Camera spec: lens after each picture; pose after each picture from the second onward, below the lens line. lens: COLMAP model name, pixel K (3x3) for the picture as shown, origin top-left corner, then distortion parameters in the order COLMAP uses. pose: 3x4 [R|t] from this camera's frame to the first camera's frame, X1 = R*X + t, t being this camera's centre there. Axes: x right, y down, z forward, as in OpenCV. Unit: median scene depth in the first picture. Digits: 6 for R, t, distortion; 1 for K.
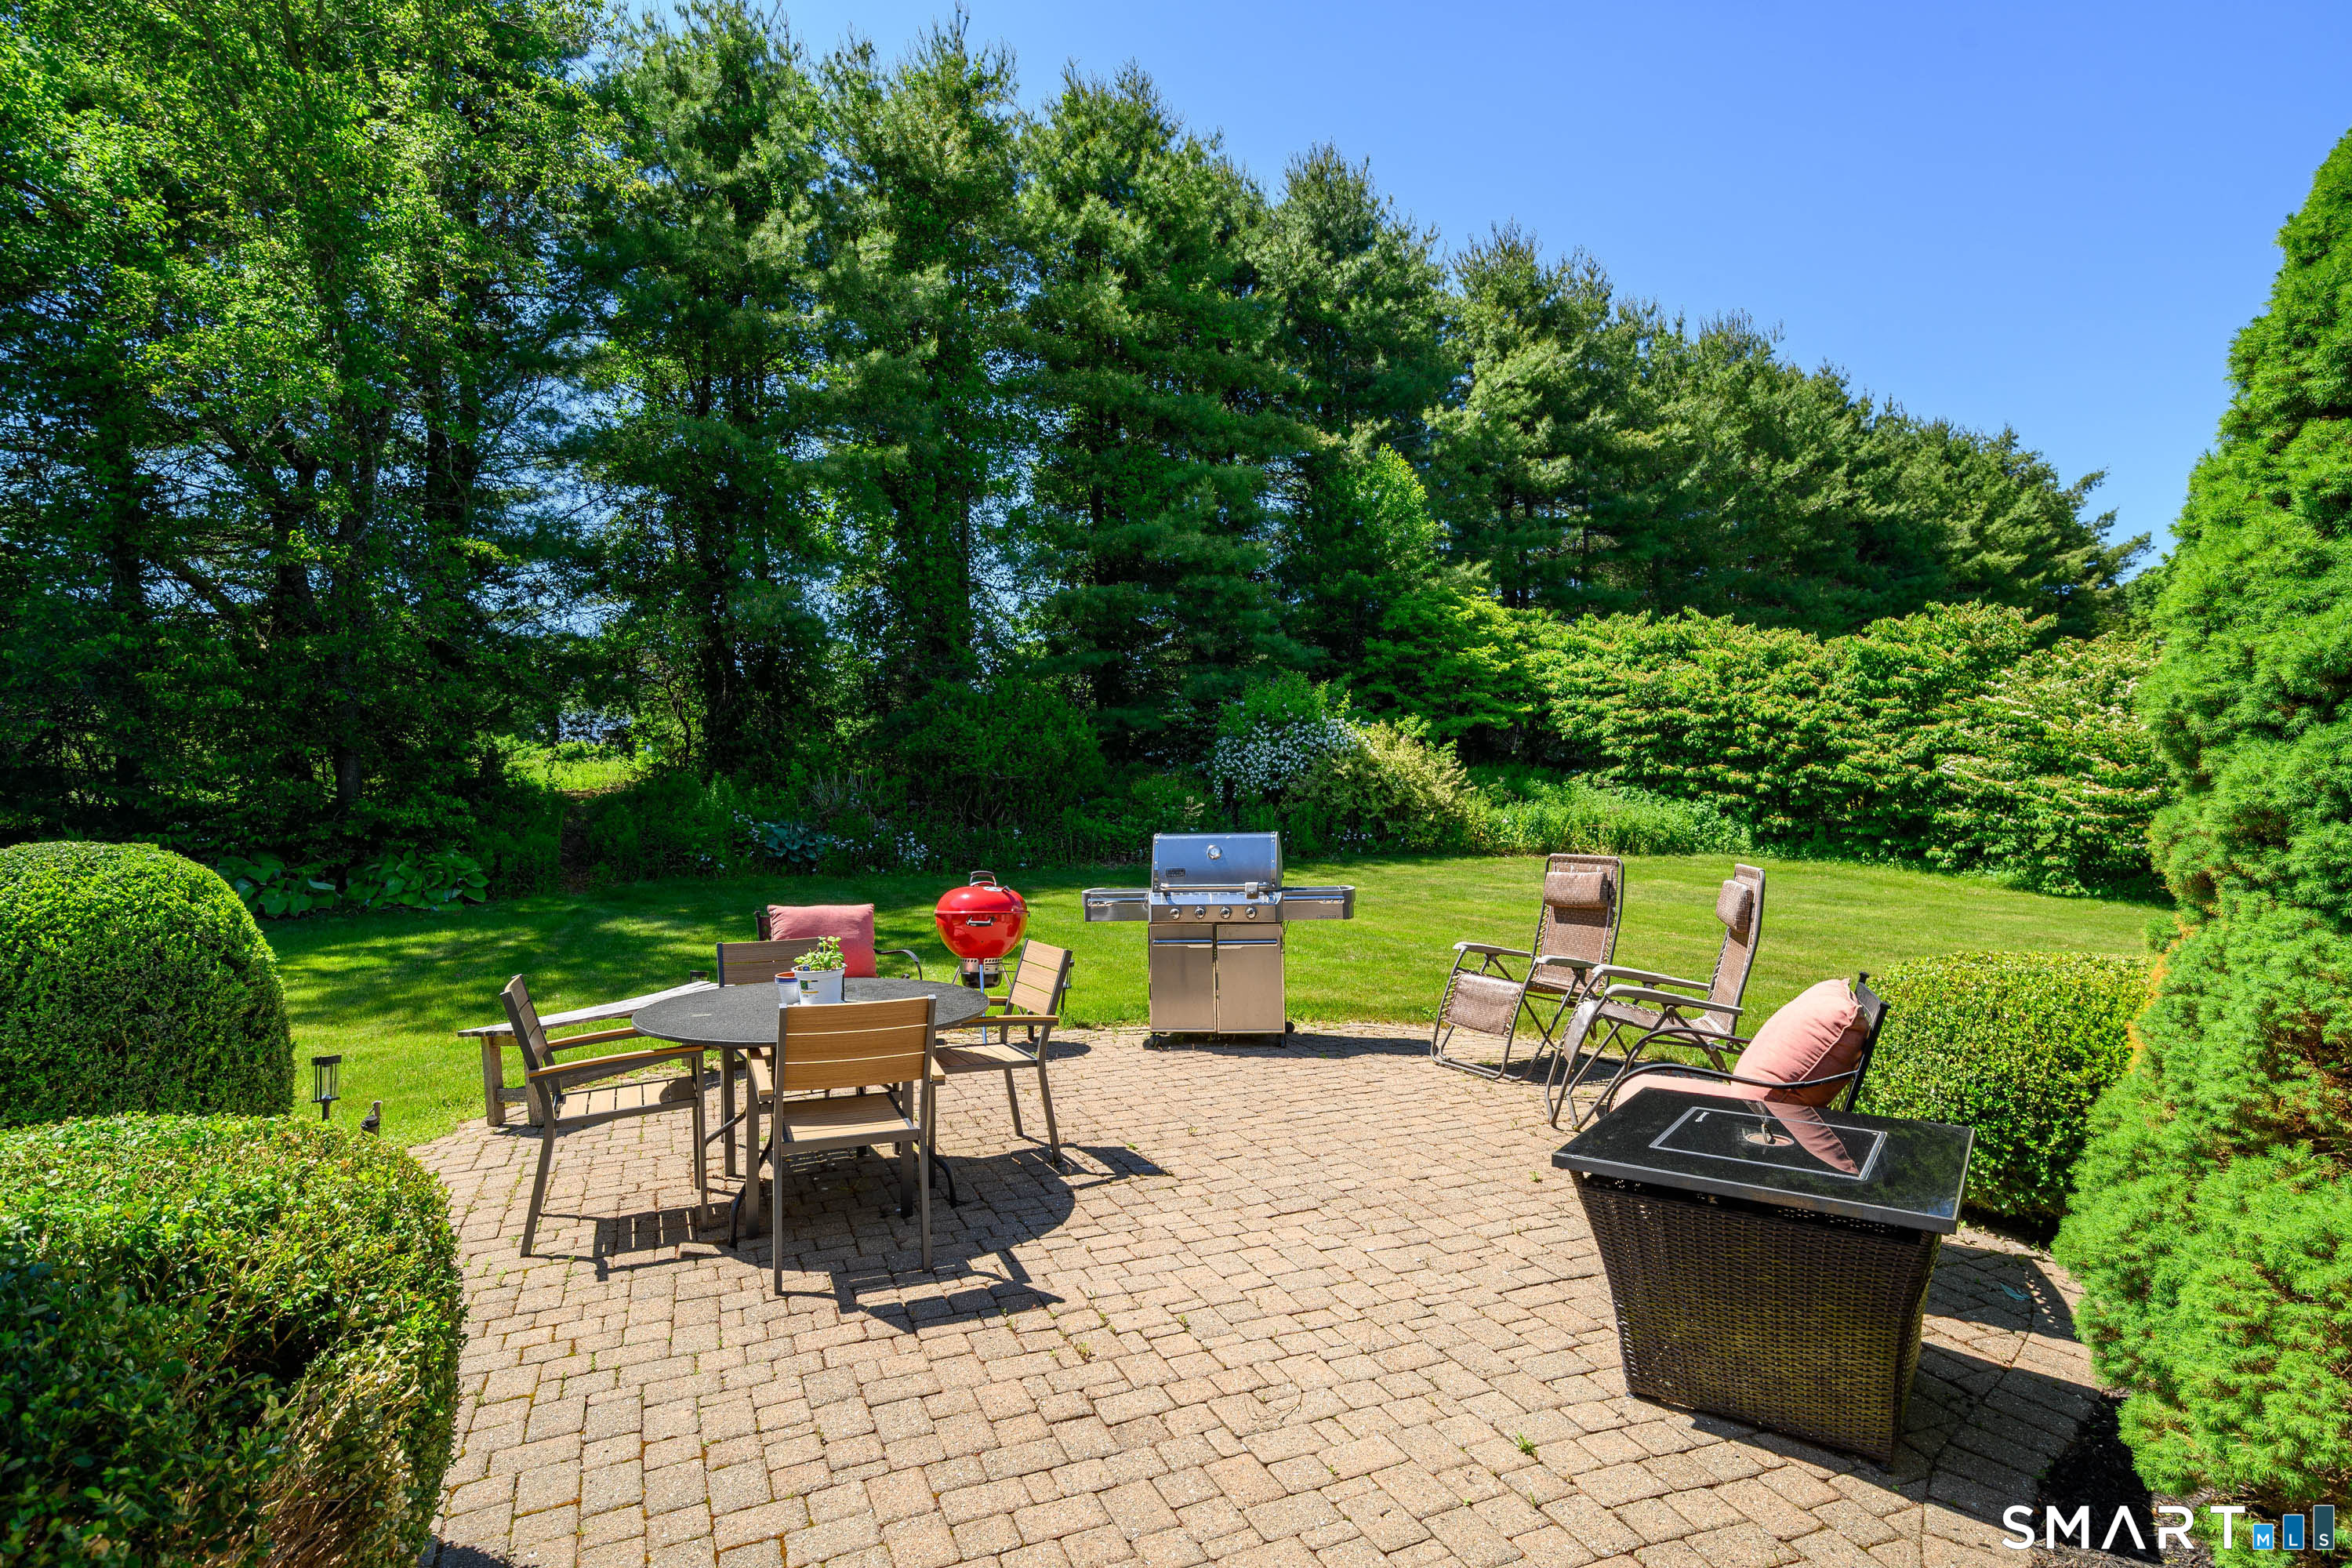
lens RADIAL K [[1198.4, 0, 1176.0], [0, 1198.4, 784.0], [0, 0, 1]] dist [-0.000415, 0.000039]
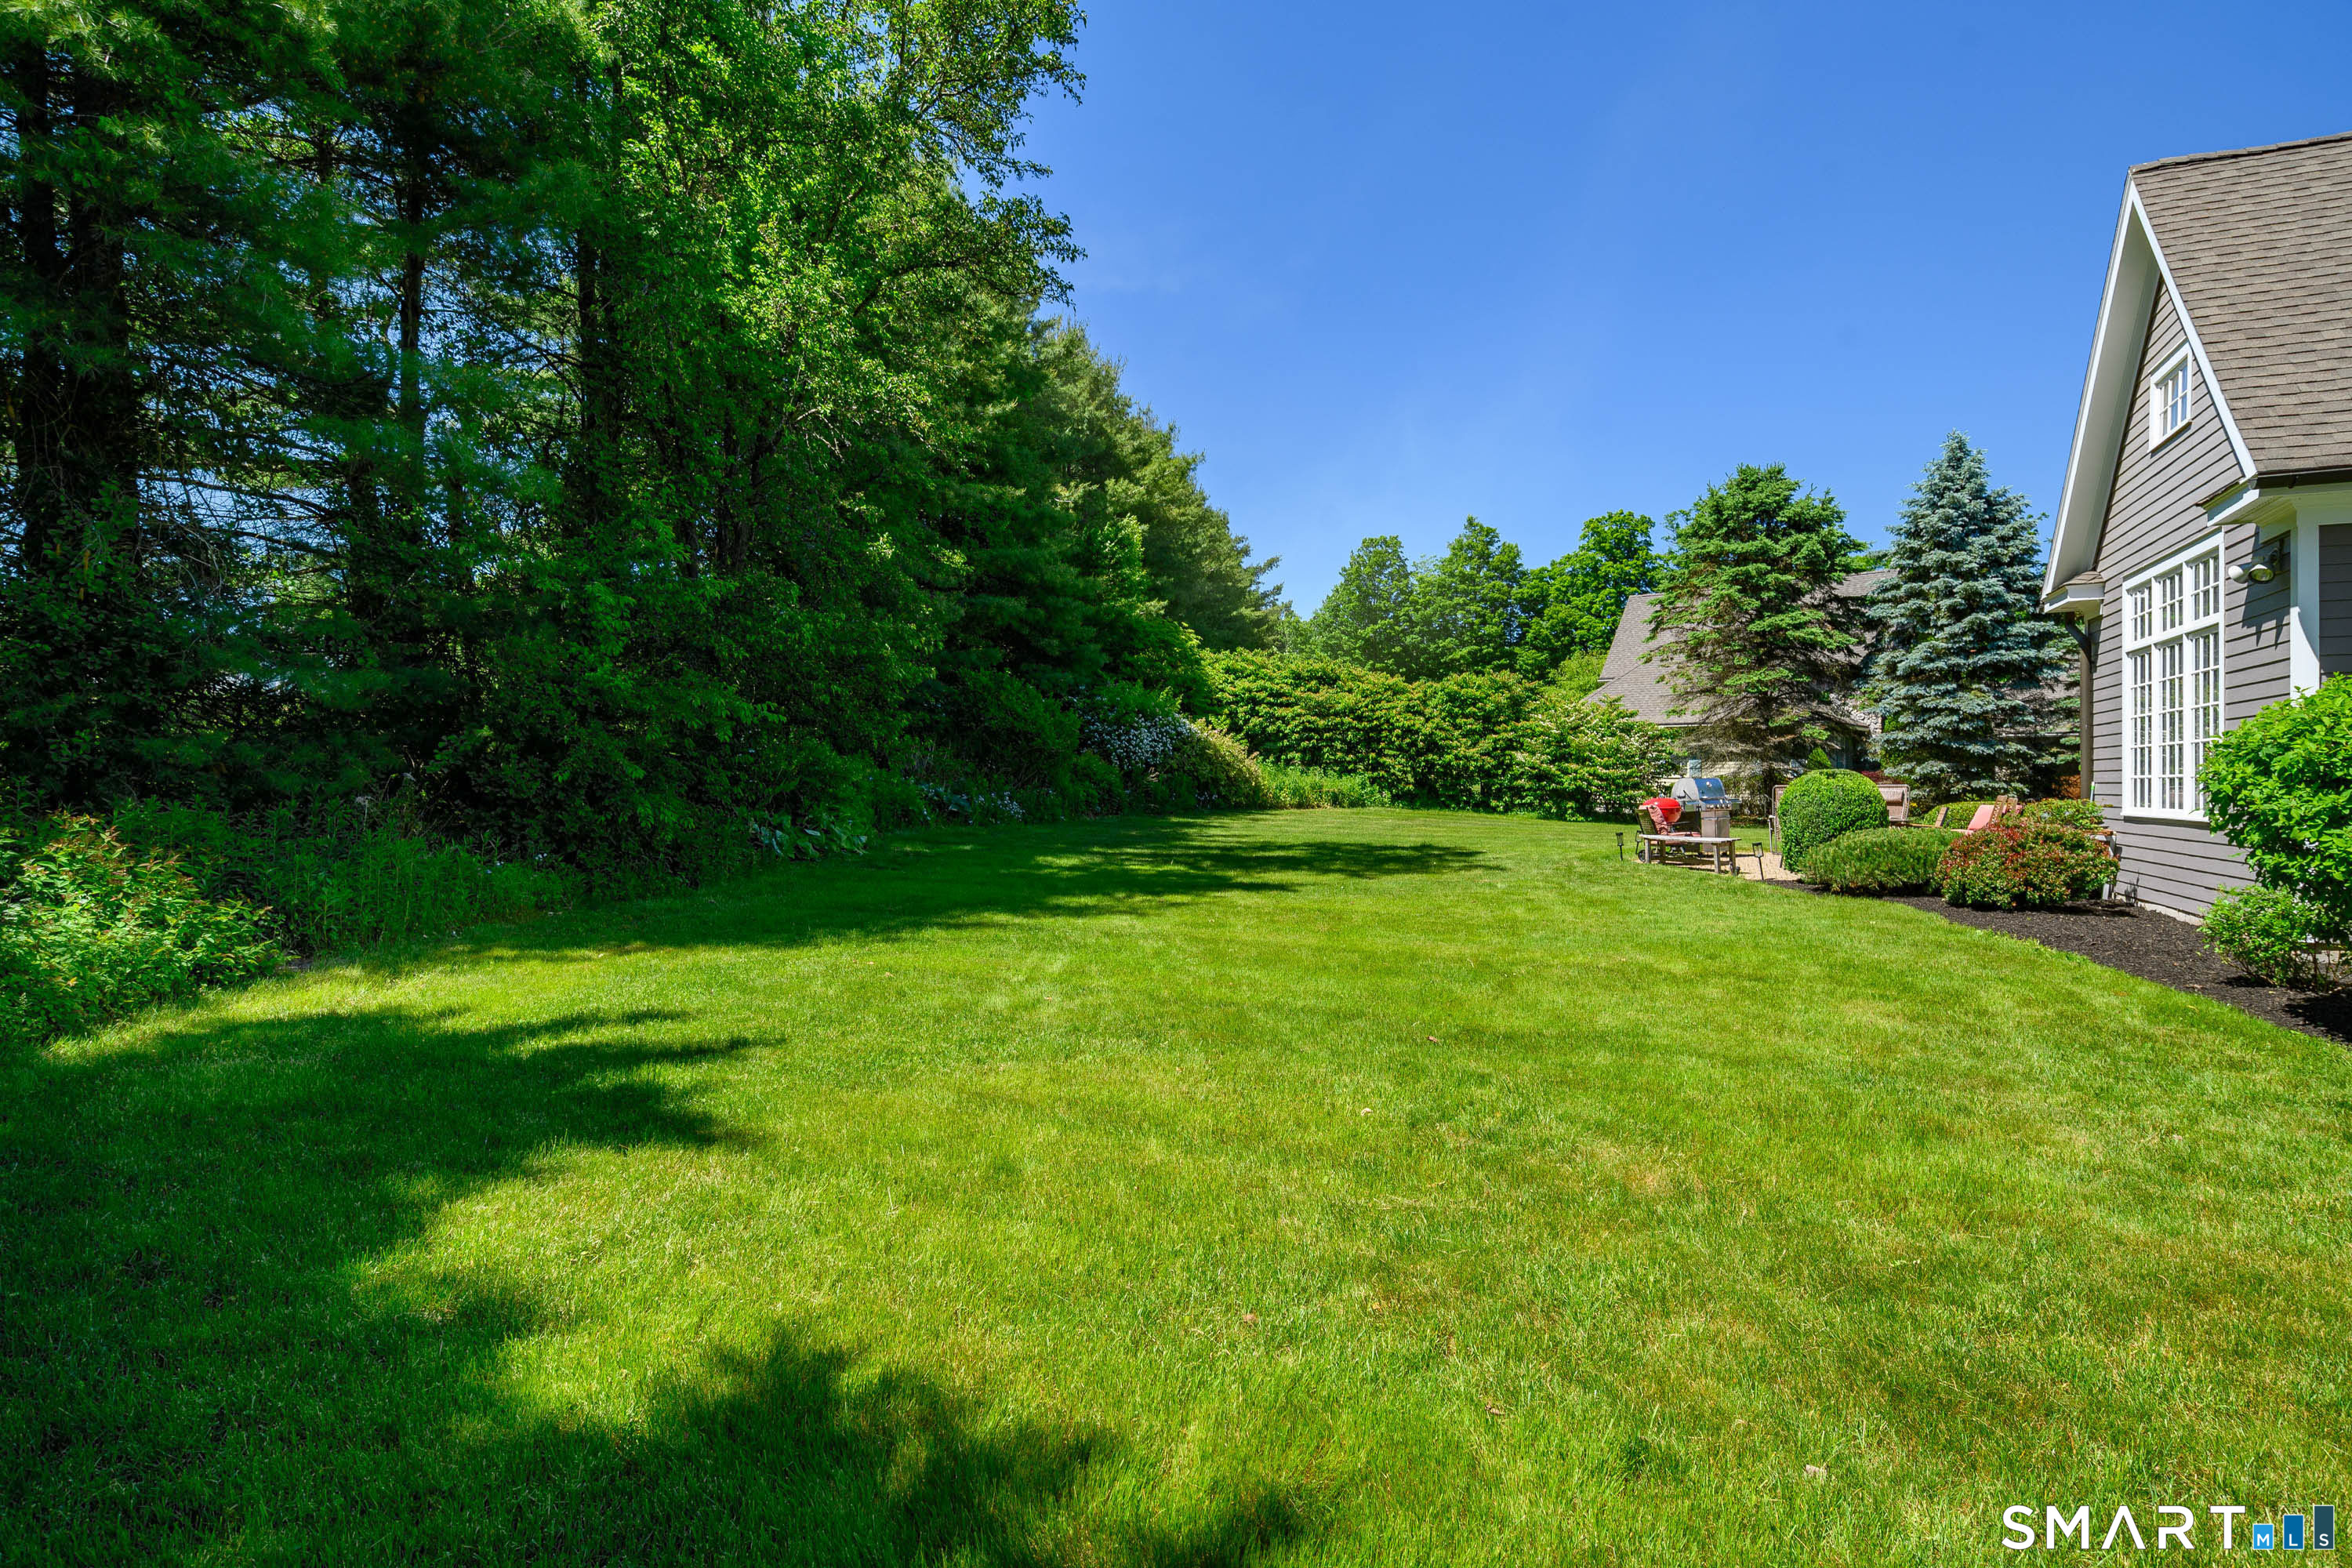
lens RADIAL K [[1198.4, 0, 1176.0], [0, 1198.4, 784.0], [0, 0, 1]] dist [-0.000415, 0.000039]
pose [[0.742303, 0.004004, 0.670052, -0.884074], [-0.015356, 0.999821, 0.011037, 0.012405], [-0.669888, -0.018482, 0.742232, -0.049205]]
